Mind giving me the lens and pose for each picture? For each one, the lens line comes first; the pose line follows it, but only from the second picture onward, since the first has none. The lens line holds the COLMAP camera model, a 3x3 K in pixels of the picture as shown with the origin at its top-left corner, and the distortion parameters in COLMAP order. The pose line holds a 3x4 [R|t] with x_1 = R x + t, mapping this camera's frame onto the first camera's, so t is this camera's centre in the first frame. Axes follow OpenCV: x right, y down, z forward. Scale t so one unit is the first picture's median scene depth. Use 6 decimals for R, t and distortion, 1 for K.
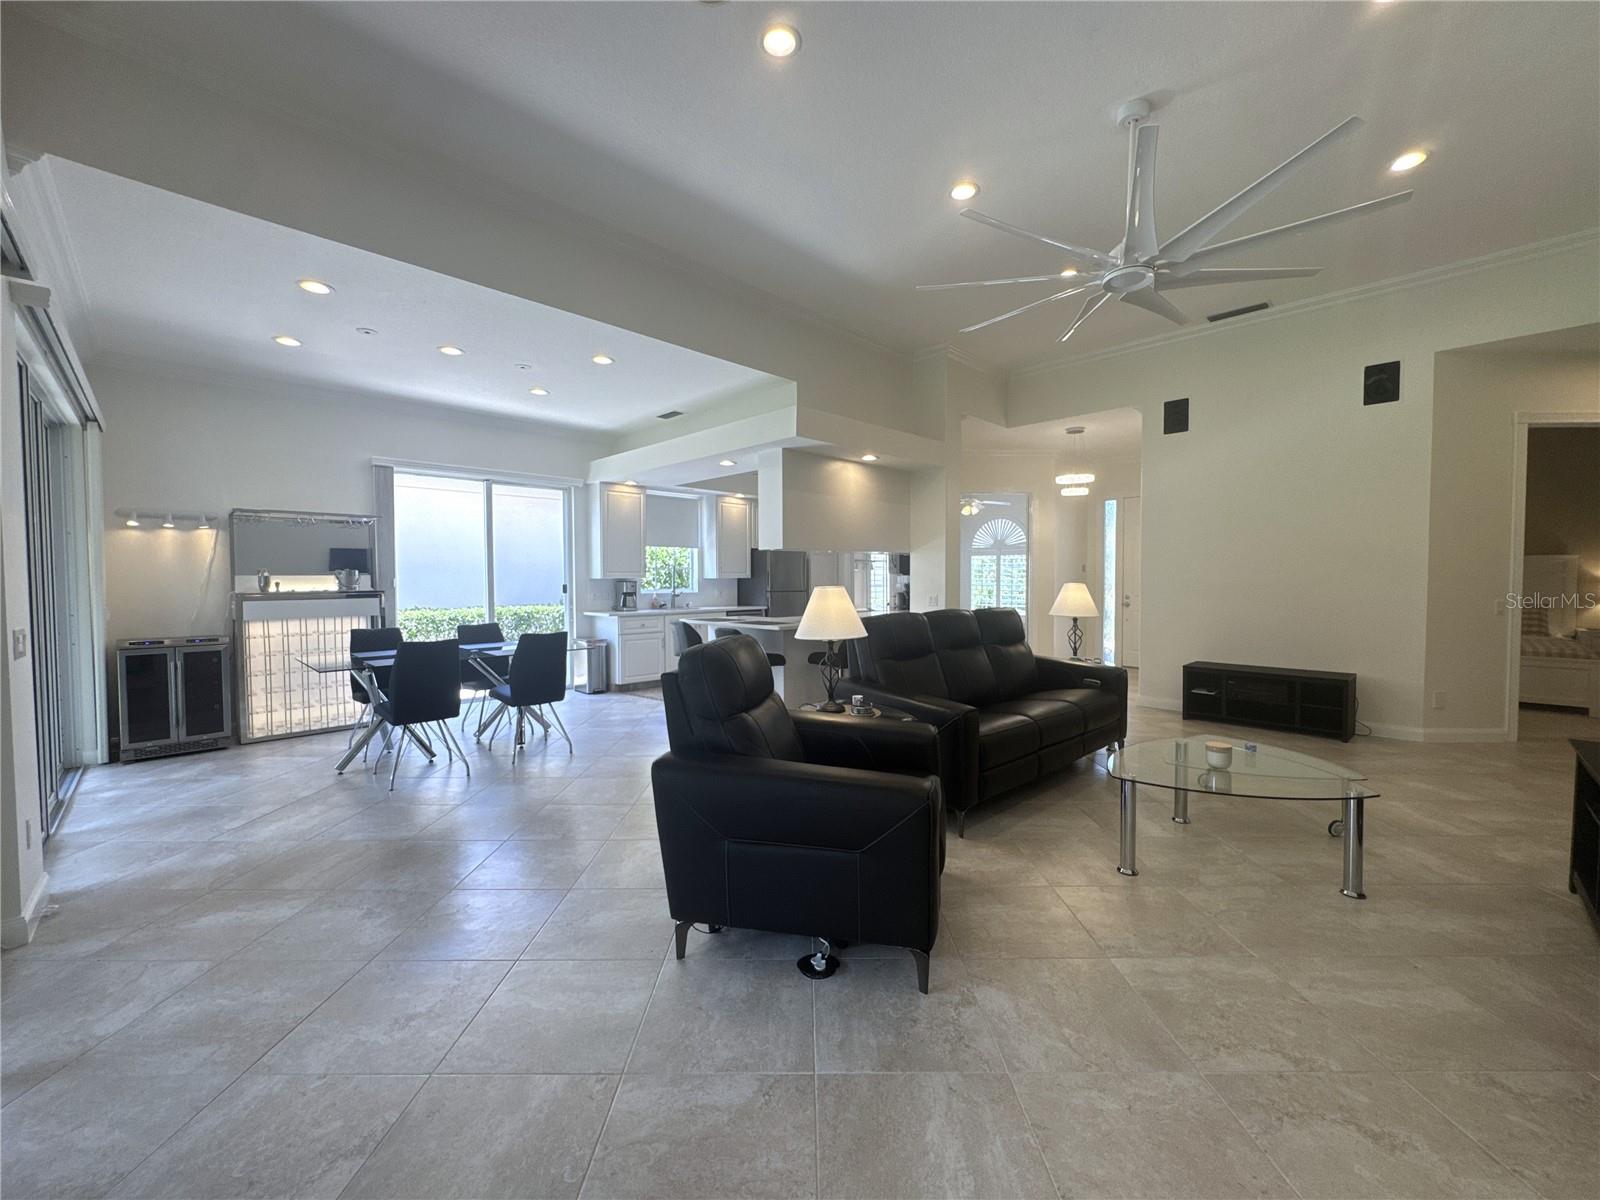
lens RADIAL K [[638.6, 0, 798.1], [0, 638.6, 601.9], [0, 0, 1]] dist [-0.000120, -0.000527]
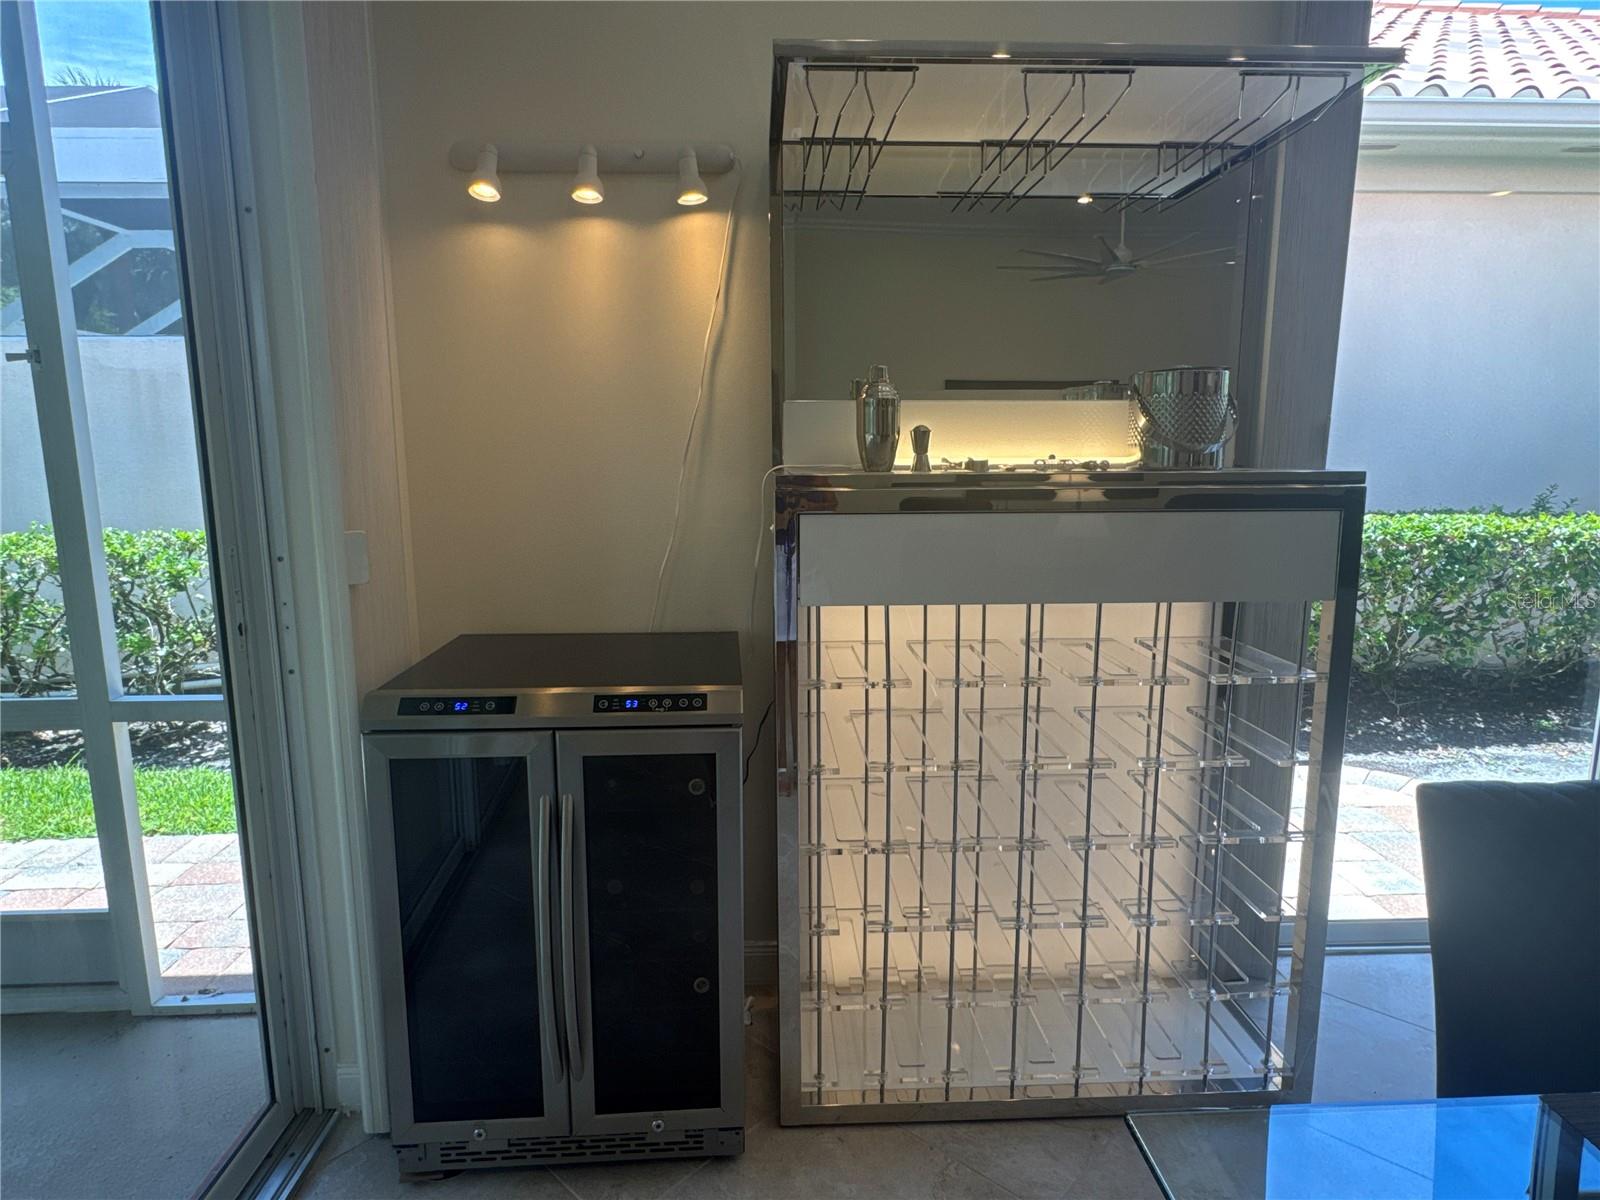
lens RADIAL K [[936.1, 0, 801.1], [0, 936.1, 597.2], [0, 0, 1]] dist [-0.001713, -0.000054]
pose [[0.740648, 0.107878, -0.663177, -0.636989], [-0.024128, 0.990660, 0.134204, -0.015363], [0.671460, -0.083397, 0.736333, 0.741238]]
